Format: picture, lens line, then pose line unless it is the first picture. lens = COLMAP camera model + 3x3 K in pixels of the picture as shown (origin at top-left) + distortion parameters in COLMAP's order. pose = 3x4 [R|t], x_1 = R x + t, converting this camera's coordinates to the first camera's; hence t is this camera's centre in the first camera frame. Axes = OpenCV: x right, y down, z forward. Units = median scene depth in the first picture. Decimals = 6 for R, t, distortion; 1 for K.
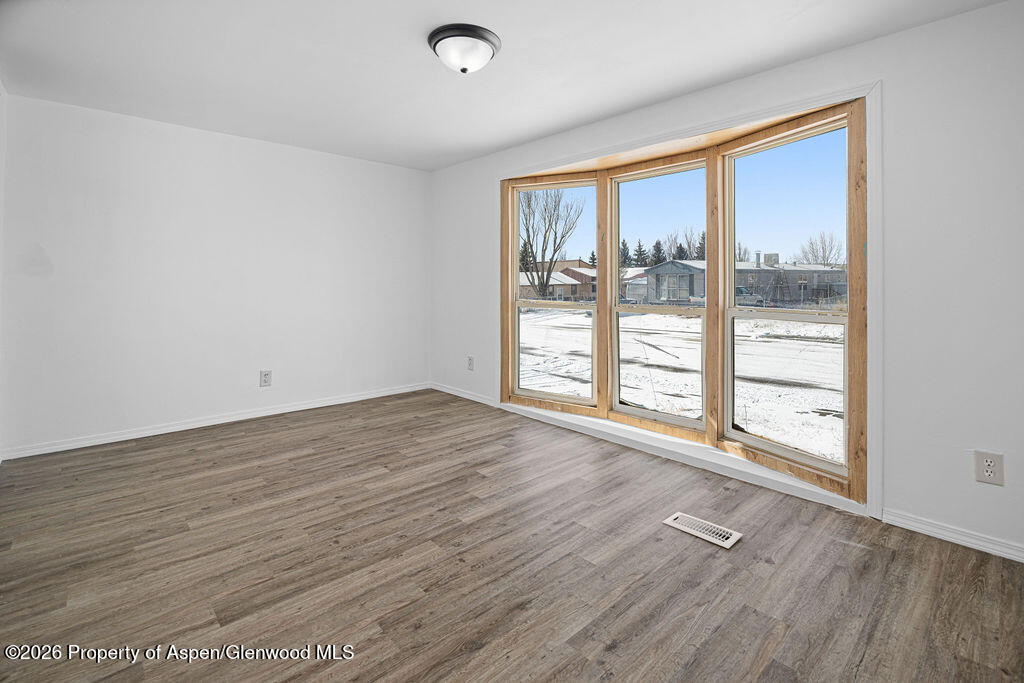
lens RADIAL K [[445.3, 0, 500.5], [0, 445.3, 294.0], [0, 0, 1]] dist [-0.017611, 0.001761]
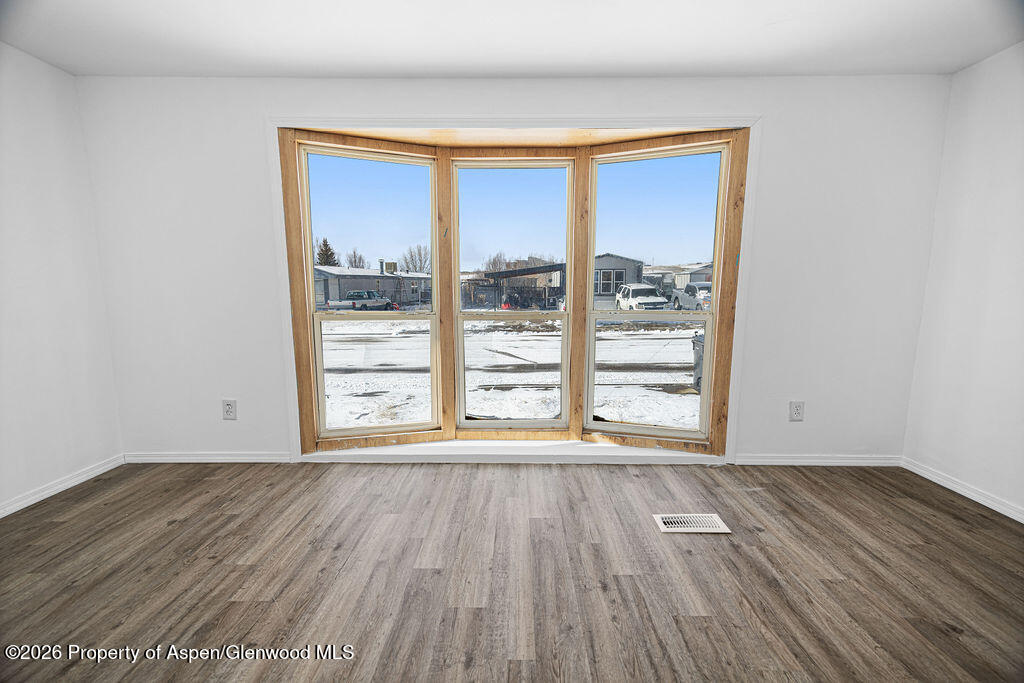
lens RADIAL K [[417.7, 0, 492.7], [0, 417.7, 346.9], [0, 0, 1]] dist [0.010120, -0.001095]
pose [[0.692540, -0.102706, 0.714031, -0.450339], [0.019382, 0.992105, 0.123905, -0.011981], [-0.721119, -0.071970, 0.689063, 0.576914]]
